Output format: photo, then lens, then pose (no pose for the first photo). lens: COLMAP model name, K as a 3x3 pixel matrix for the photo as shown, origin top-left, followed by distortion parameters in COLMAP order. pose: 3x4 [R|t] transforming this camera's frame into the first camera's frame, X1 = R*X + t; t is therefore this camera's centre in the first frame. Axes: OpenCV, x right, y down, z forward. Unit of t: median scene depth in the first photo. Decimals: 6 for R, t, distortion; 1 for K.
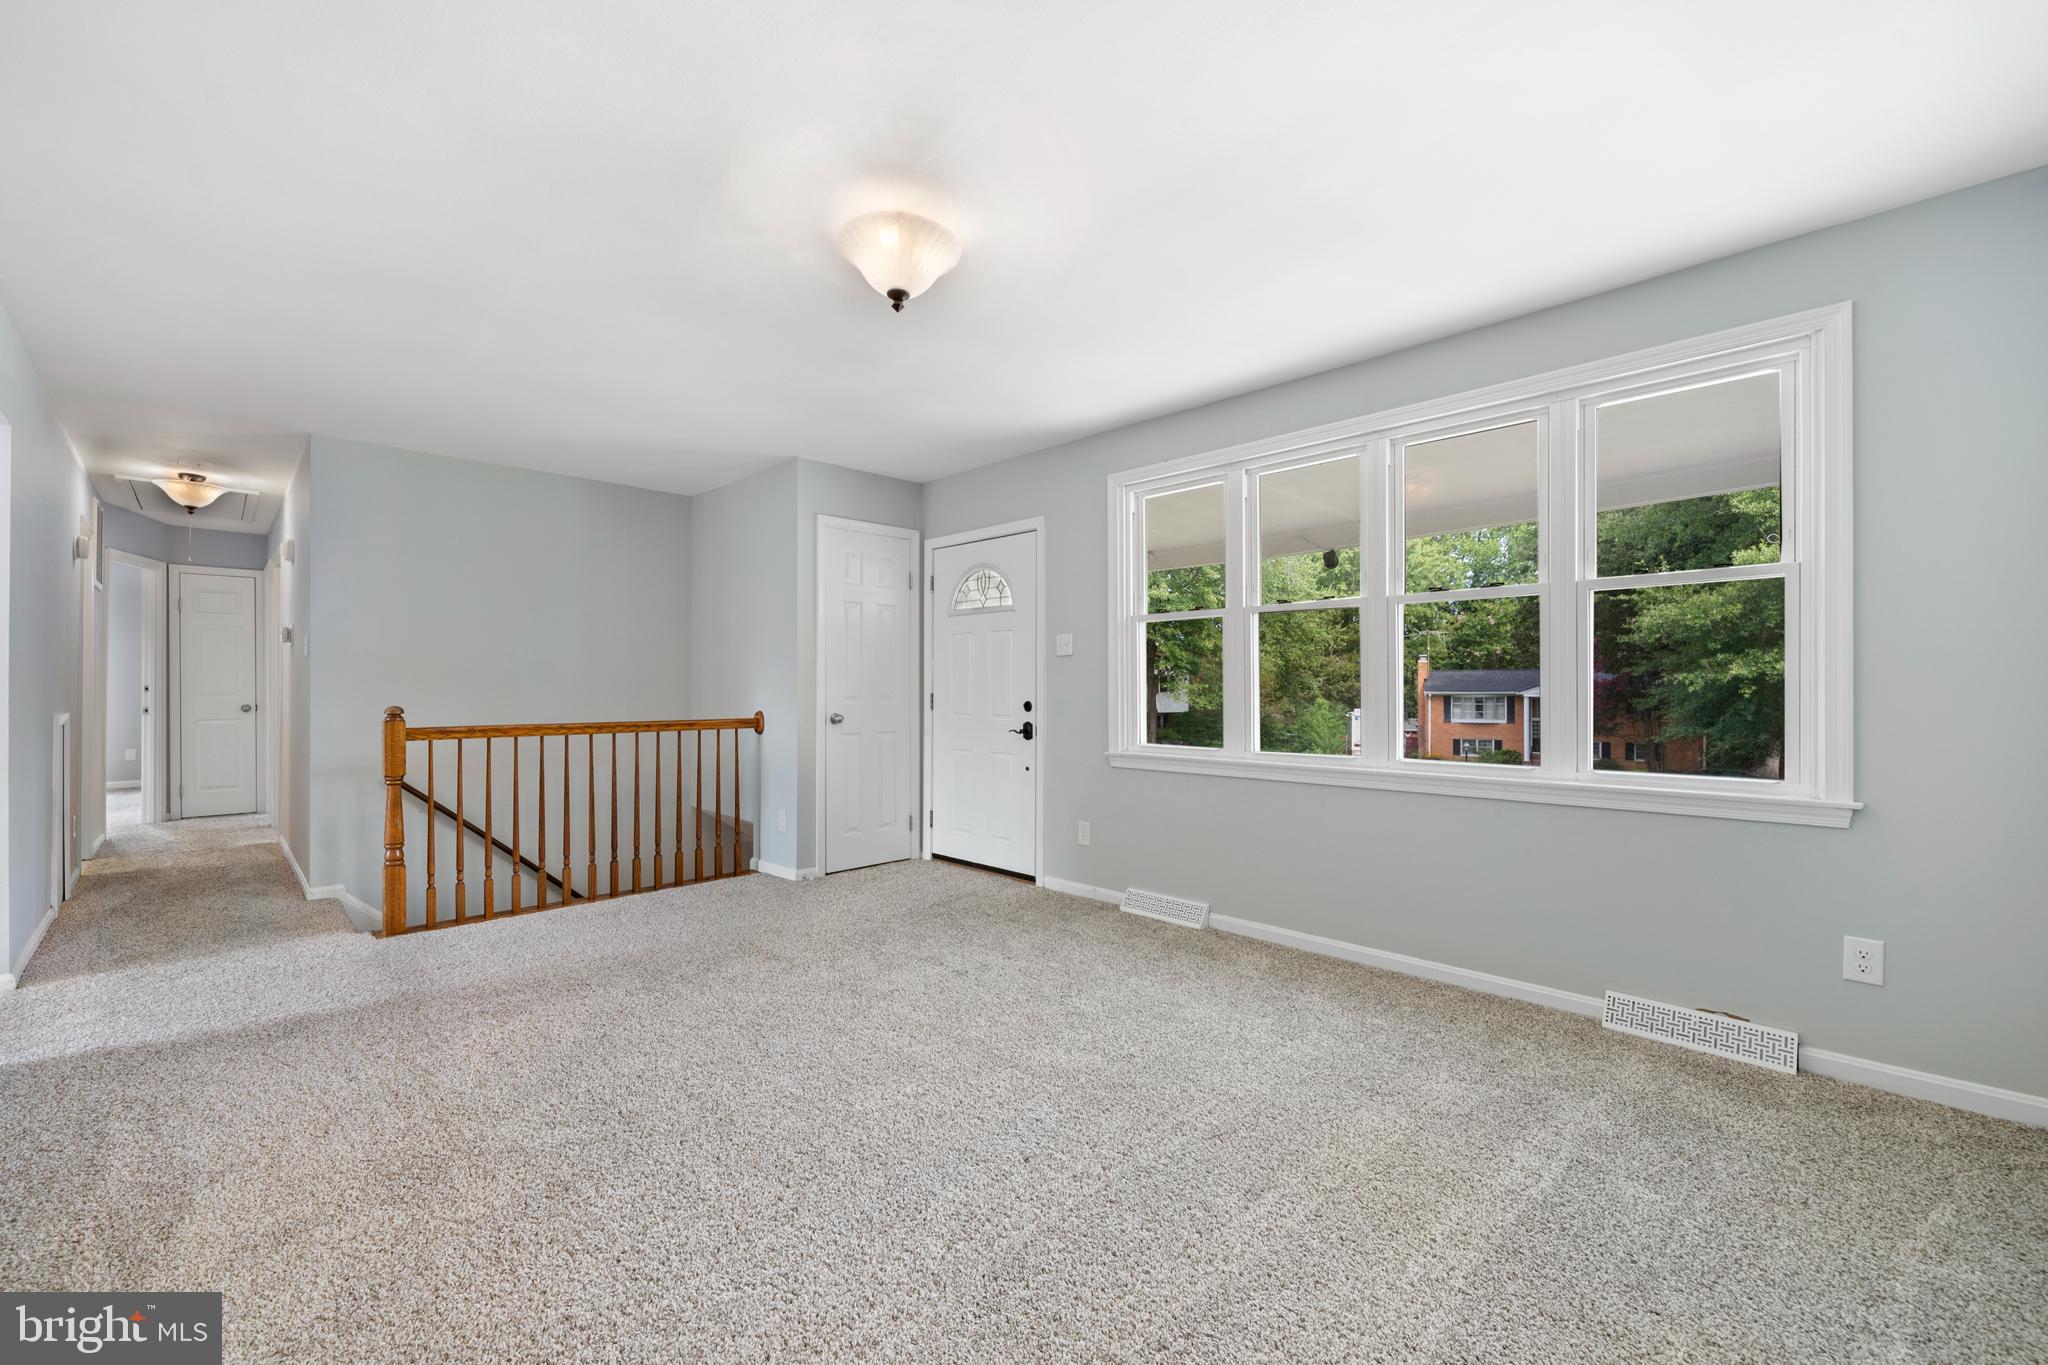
lens RADIAL K [[830.7, 0, 1009.1], [0, 830.7, 681.4], [0, 0, 1]] dist [0.004468, -0.000182]
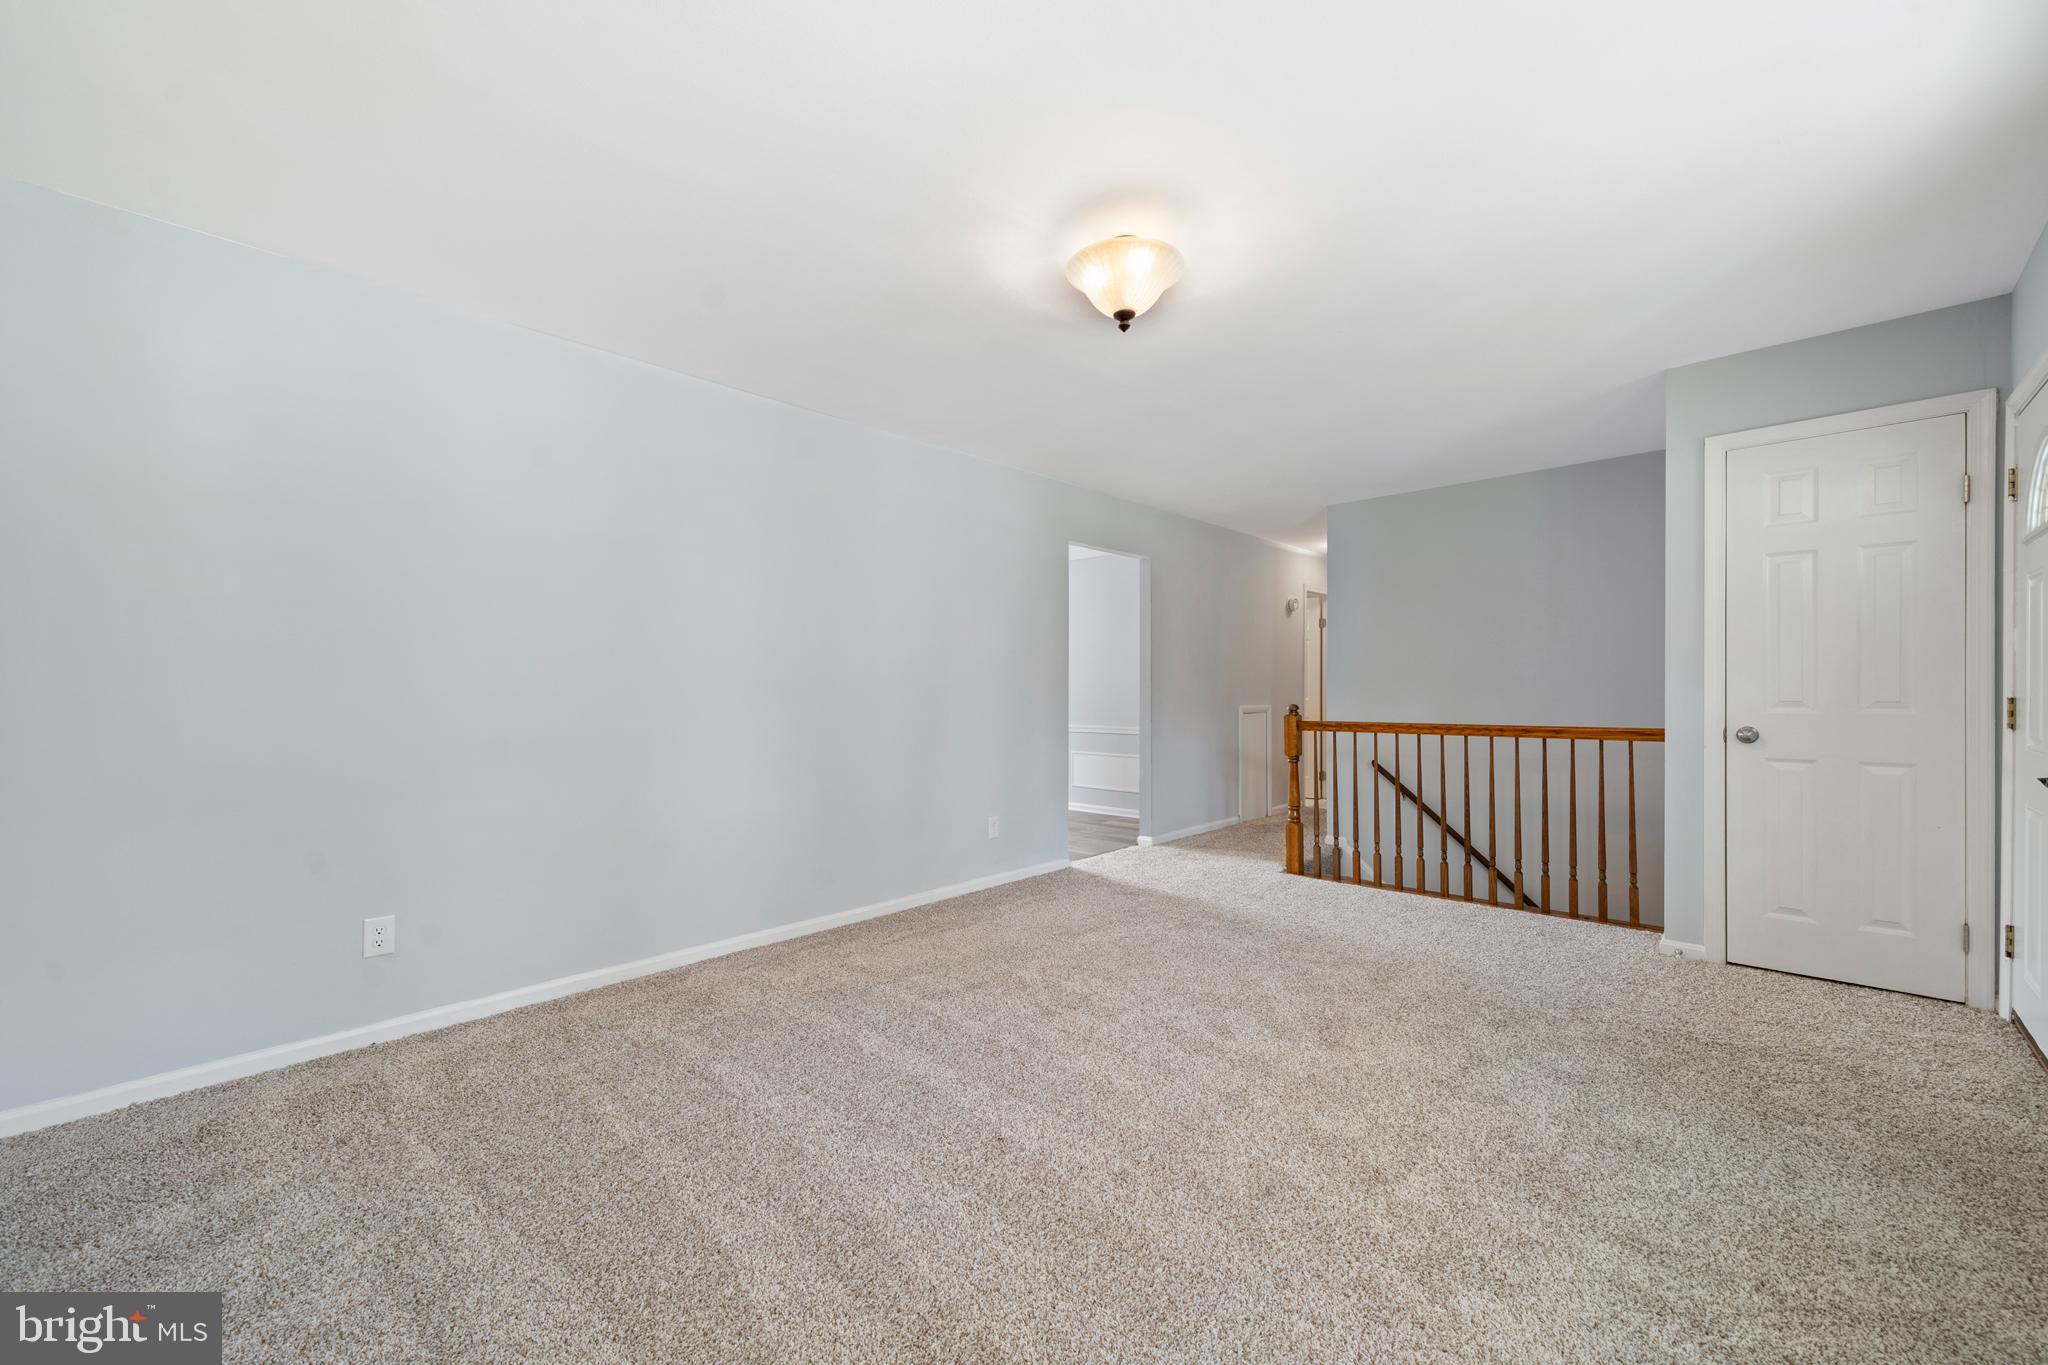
lens RADIAL K [[785.8, 0, 1021.9], [0, 785.8, 689.1], [0, 0, 1]] dist [0.007403, 0.000422]
pose [[0.039895, -0.002848, -0.999200, 0.403788], [0.012460, 0.999920, -0.002353, 0.002478], [0.999126, -0.012356, 0.039927, 0.397023]]
